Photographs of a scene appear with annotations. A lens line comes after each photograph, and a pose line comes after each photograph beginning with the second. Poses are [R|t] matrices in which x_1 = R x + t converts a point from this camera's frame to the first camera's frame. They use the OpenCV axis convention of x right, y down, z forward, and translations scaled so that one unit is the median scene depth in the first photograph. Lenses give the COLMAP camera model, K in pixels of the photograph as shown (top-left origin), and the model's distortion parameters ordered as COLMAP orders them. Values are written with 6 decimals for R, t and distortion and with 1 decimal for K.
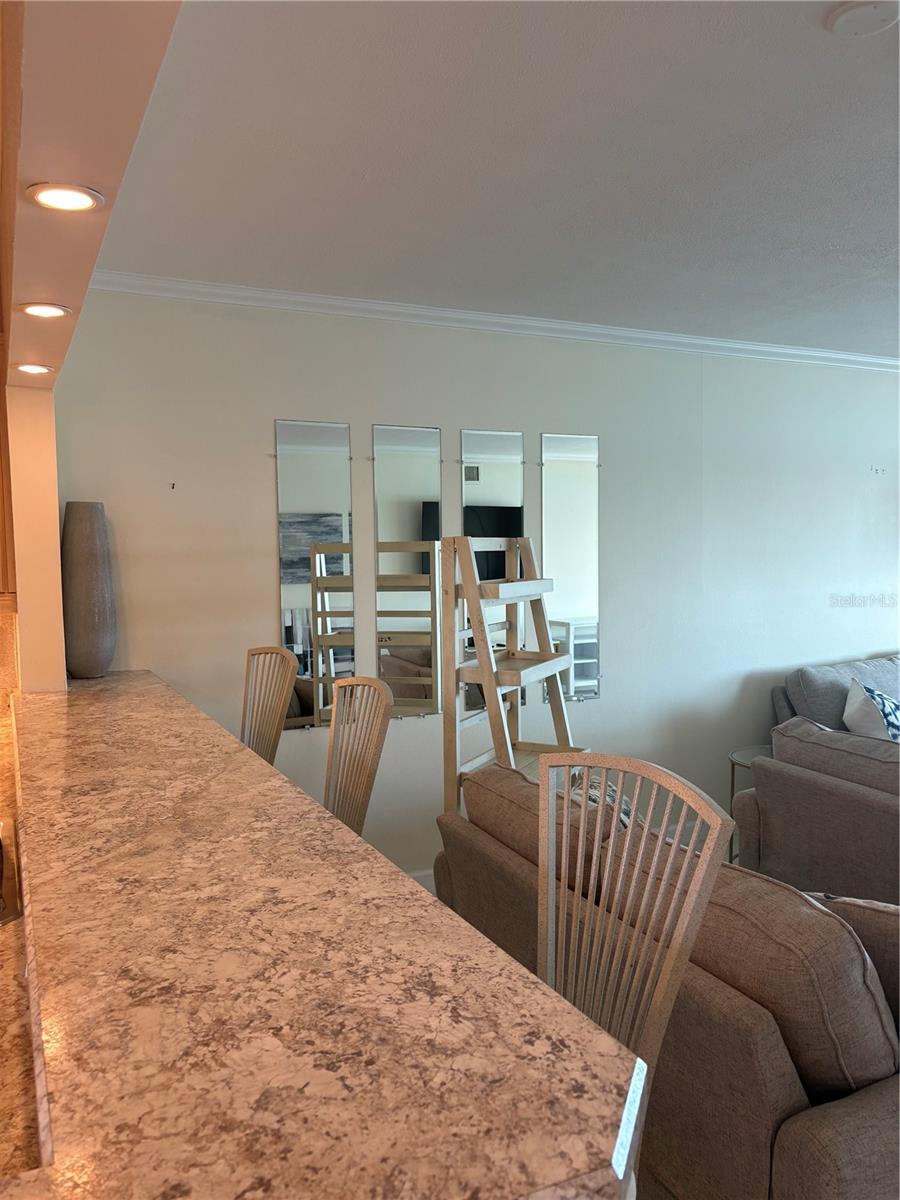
lens RADIAL K [[908.0, 0, 452.2], [0, 908.0, 607.4], [0, 0, 1]] dist [0.031187, -0.028136]
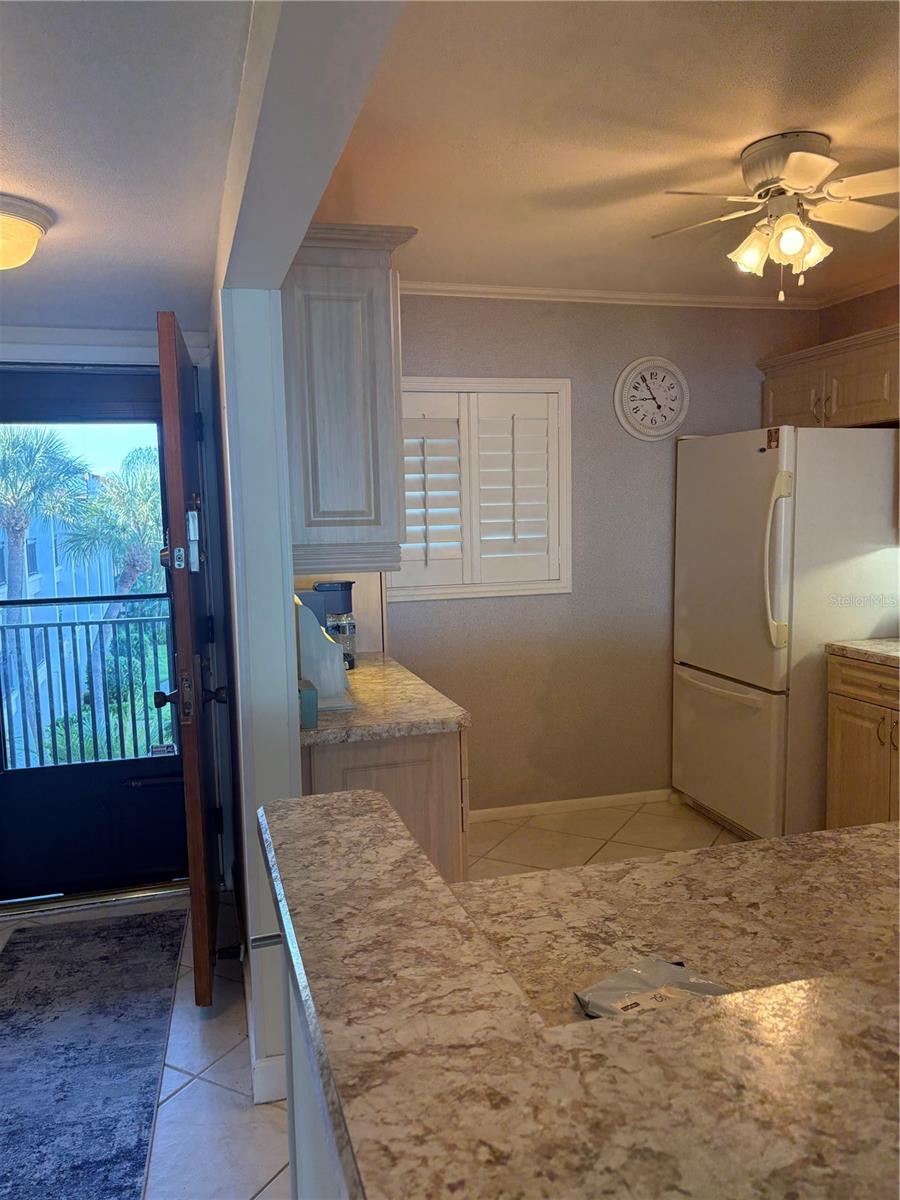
lens RADIAL K [[908.0, 0, 452.2], [0, 908.0, 607.4], [0, 0, 1]] dist [0.031187, -0.028136]
pose [[-0.170449, 0.120494, -0.977972, 0.452388], [-0.042395, 0.990679, 0.129448, -0.037061], [0.984454, 0.063526, -0.163752, 0.739352]]
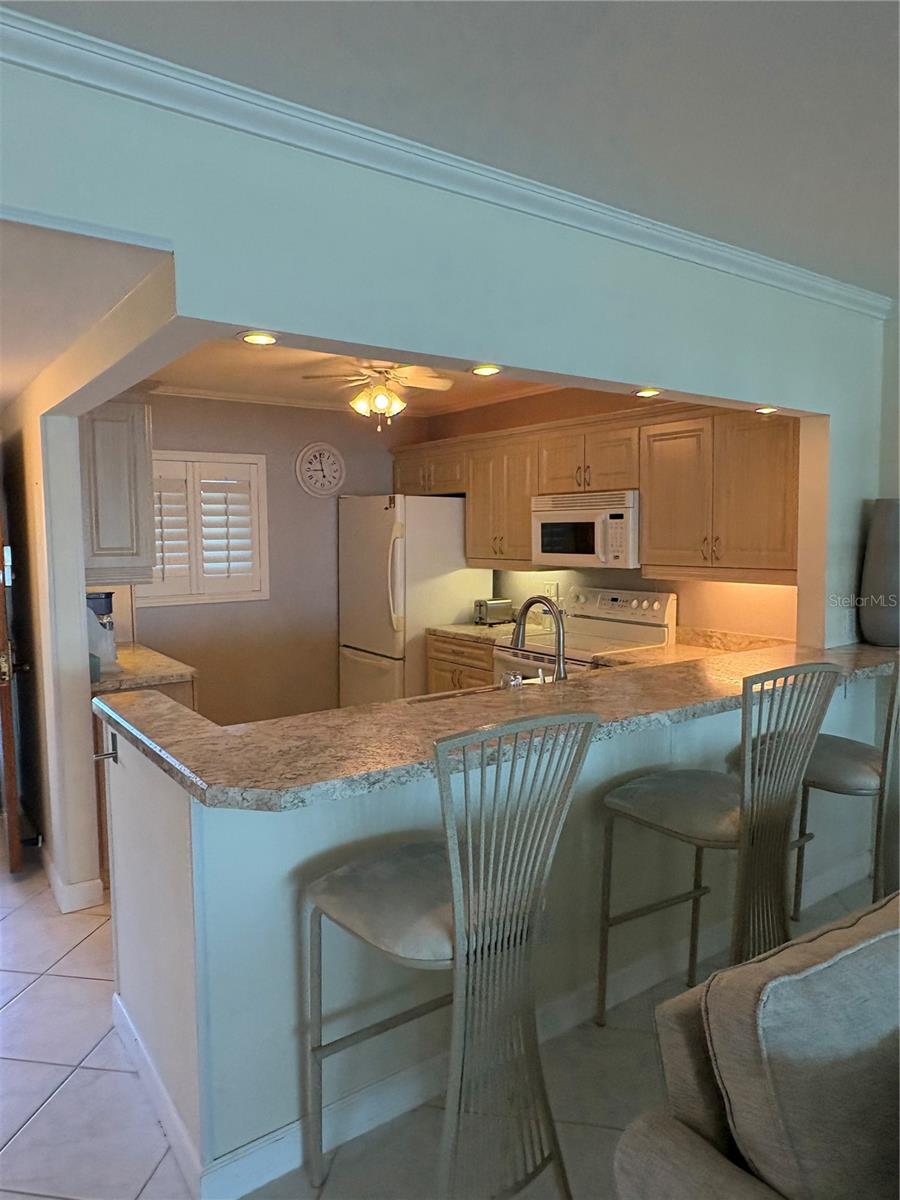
lens RADIAL K [[790.7, 0, 450.0], [0, 790.7, 593.8], [0, 0, 1]] dist [0.000962, 0.001885]
pose [[0.163520, 0.089577, -0.982465, 1.814240], [-0.062439, 0.994812, 0.080311, -0.137498], [0.984562, 0.048212, 0.168265, 0.912009]]
